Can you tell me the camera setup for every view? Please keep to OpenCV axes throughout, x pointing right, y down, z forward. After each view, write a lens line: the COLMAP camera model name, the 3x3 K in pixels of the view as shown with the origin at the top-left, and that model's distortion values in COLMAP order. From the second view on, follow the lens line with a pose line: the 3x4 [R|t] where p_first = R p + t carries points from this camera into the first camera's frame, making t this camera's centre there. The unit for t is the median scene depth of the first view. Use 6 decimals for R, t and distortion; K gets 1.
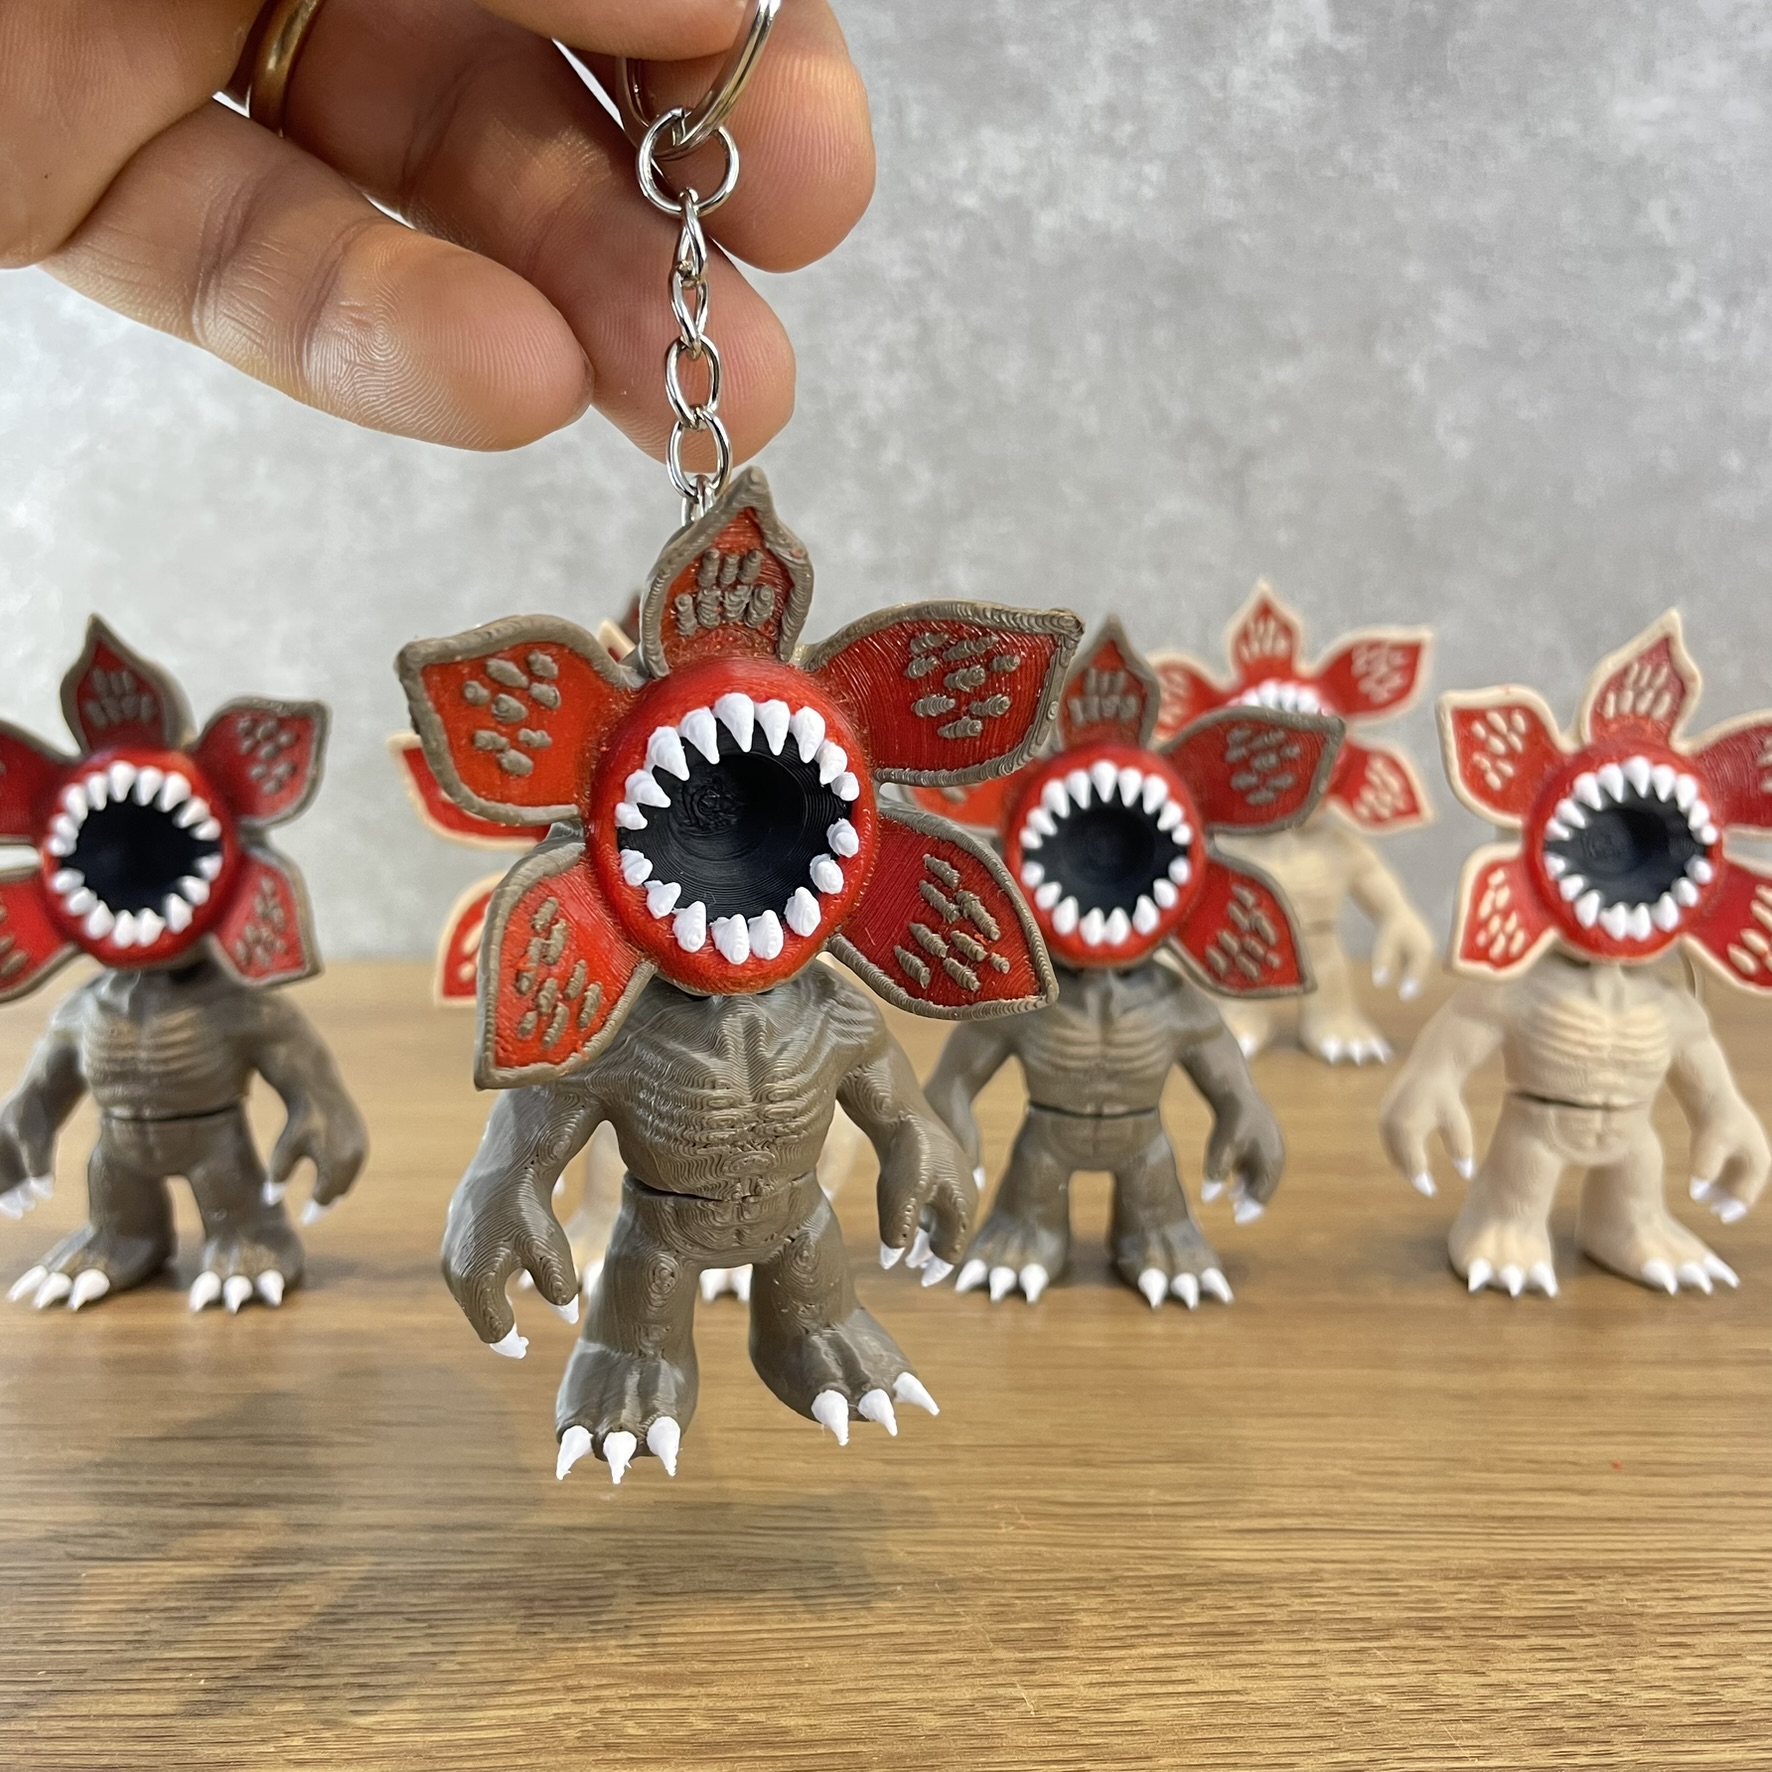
lens RADIAL K [[1813.7, 0, 884.7], [0, 1813.7, 873.9], [0, 0, 1]] dist [0.049794, -0.093368]
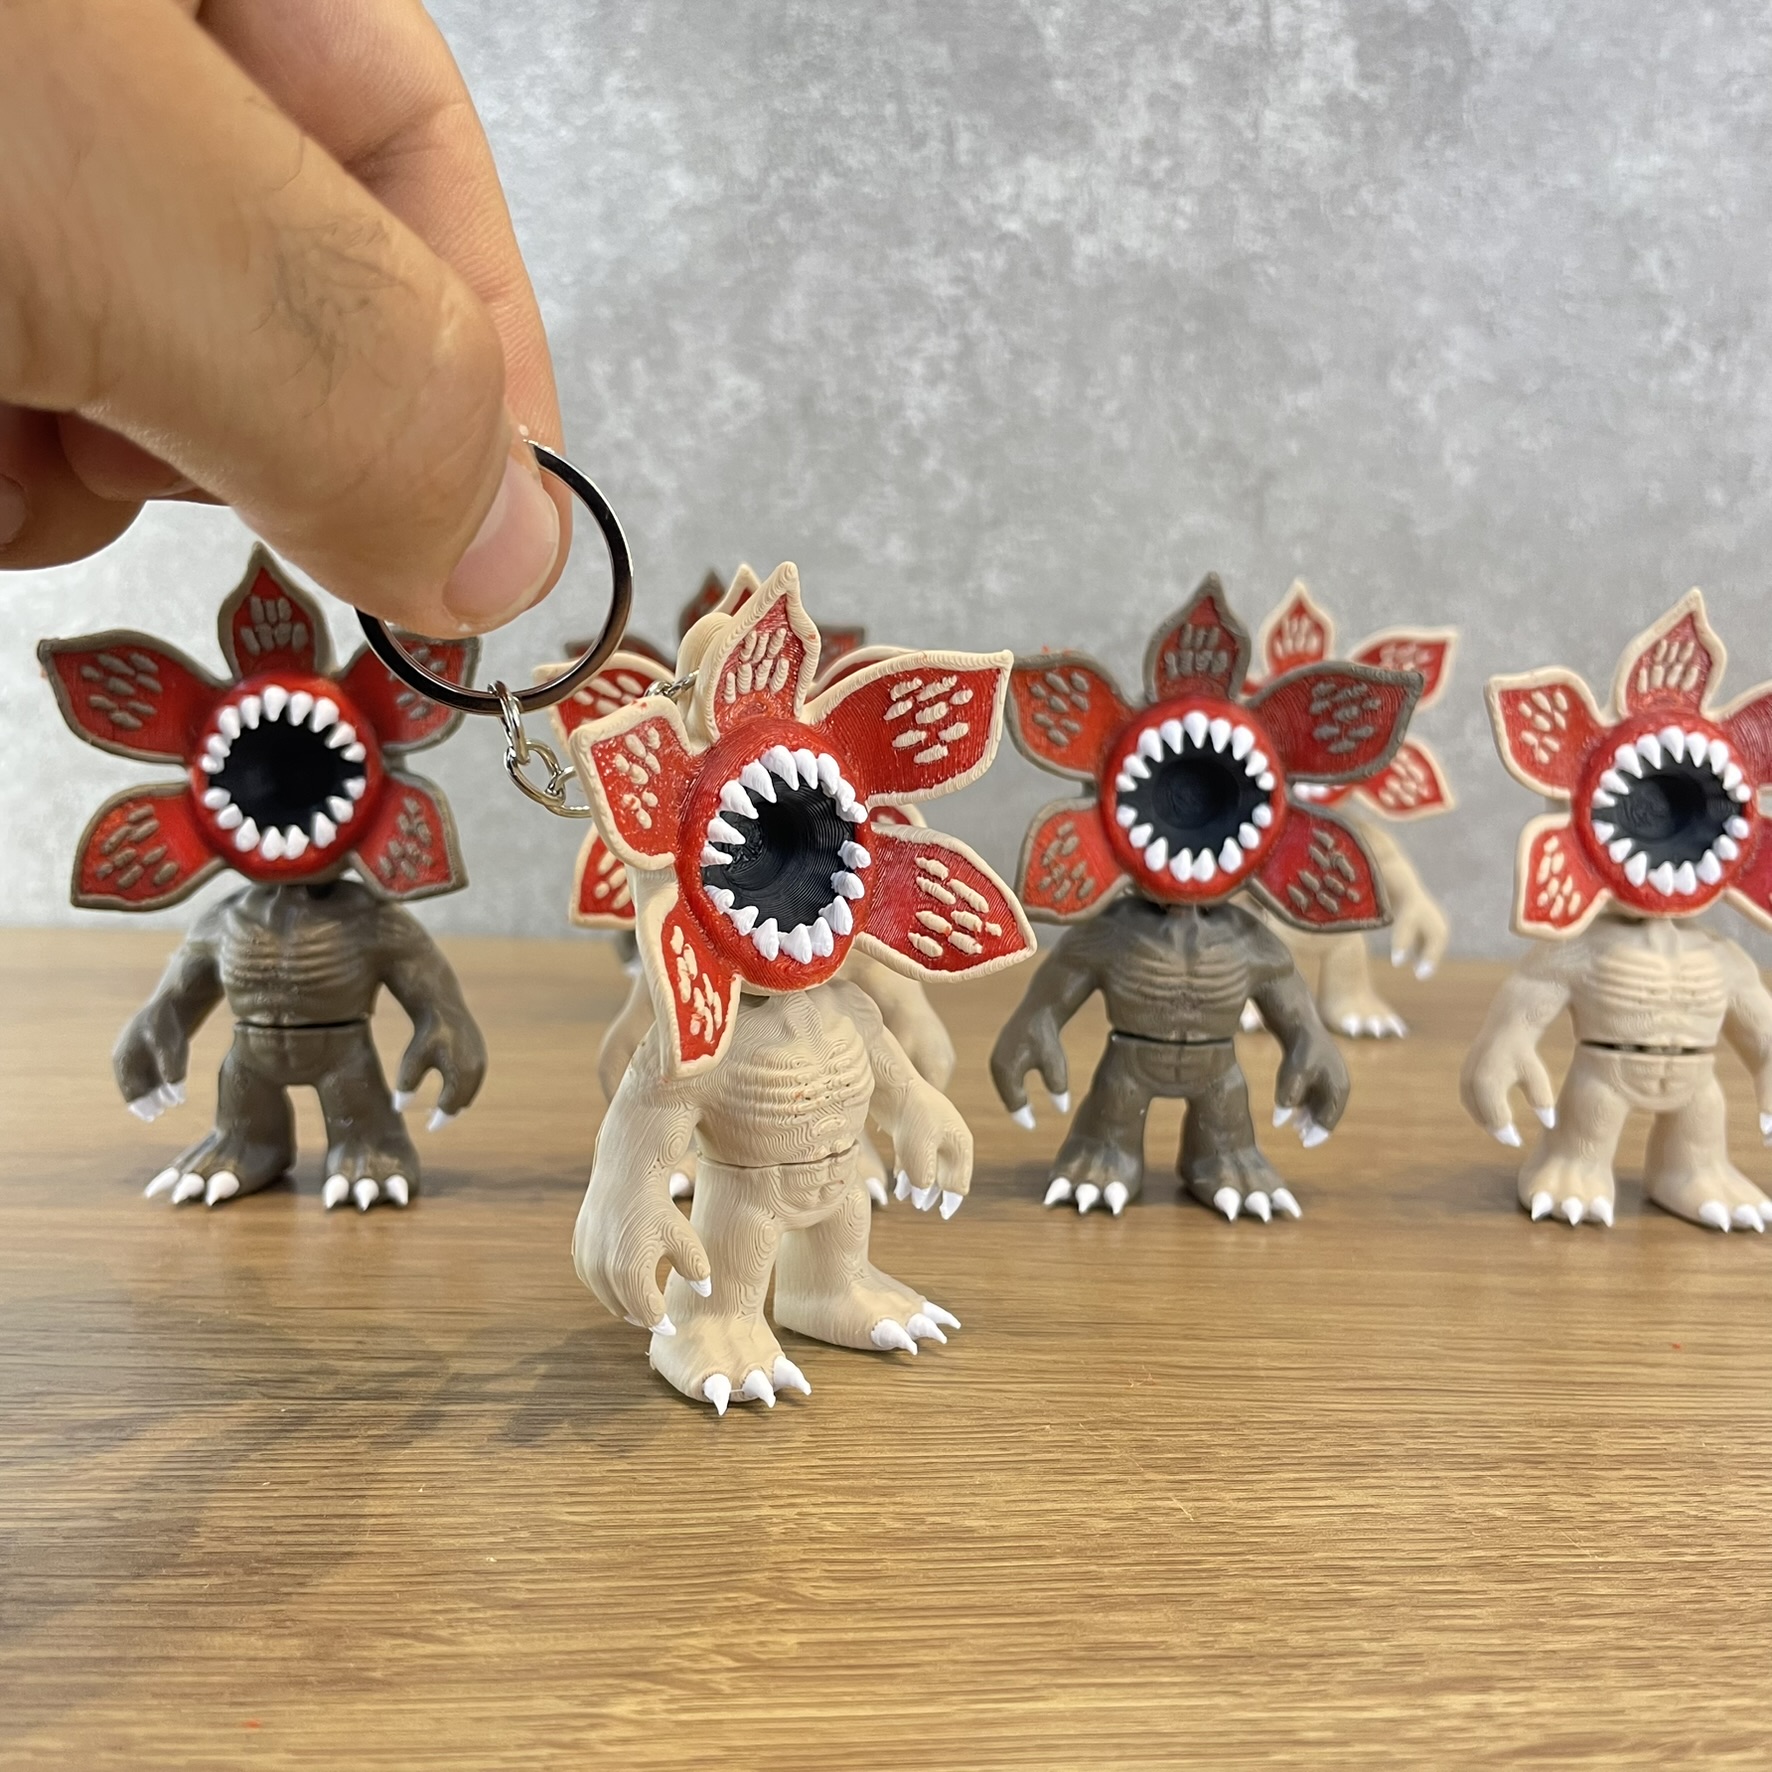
lens RADIAL K [[1803.1, 0, 889.7], [0, 1803.1, 889.0], [0, 0, 1]] dist [0.058318, -0.105813]
pose [[0.998667, 0.024809, 0.045256, -0.105806], [-0.023633, 0.999374, -0.026344, 0.074896], [-0.045882, 0.025240, 0.998628, -0.062170]]
